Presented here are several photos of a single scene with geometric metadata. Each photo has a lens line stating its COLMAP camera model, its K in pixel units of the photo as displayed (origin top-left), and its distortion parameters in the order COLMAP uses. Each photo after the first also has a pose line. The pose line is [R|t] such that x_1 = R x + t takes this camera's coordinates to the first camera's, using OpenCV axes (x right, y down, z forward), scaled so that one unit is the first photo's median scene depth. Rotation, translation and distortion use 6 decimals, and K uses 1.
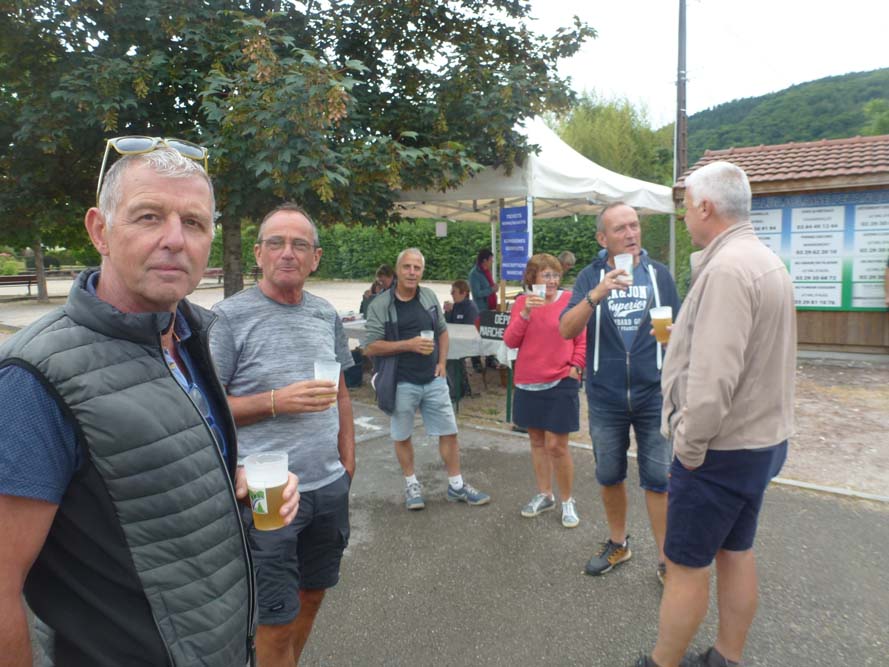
lens RADIAL K [[636.7, 0, 446.3], [0, 636.7, 332.8], [0, 0, 1]] dist [-0.039708, -0.003525]
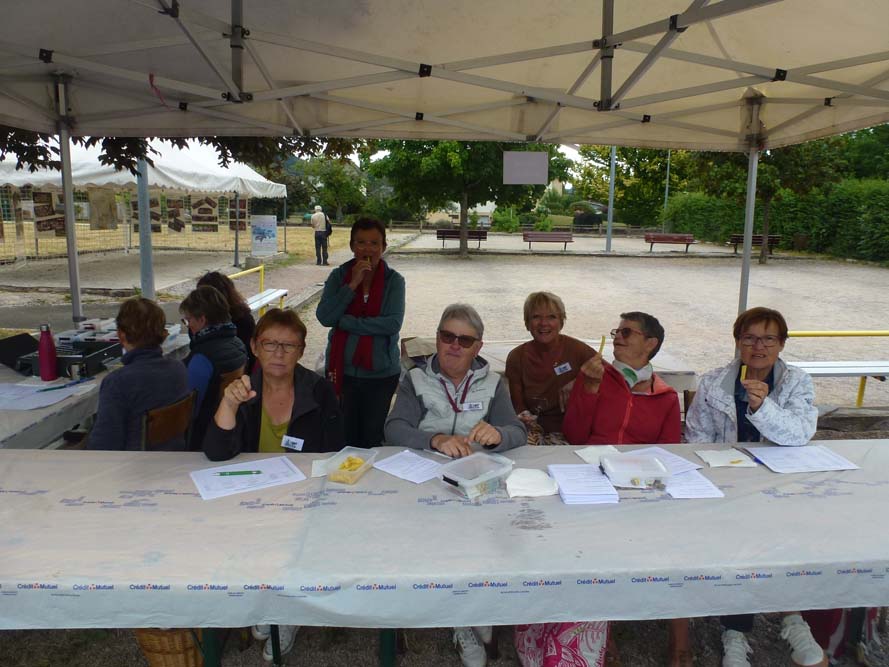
lens RADIAL K [[636.7, 0, 449.7], [0, 636.7, 329.5], [0, 0, 1]] dist [-0.039708, -0.003525]
pose [[0.628800, 0.164949, -0.759870, 0.111282], [-0.124240, 0.985999, 0.111227, -0.035330], [0.767578, 0.024467, 0.640489, 0.252350]]
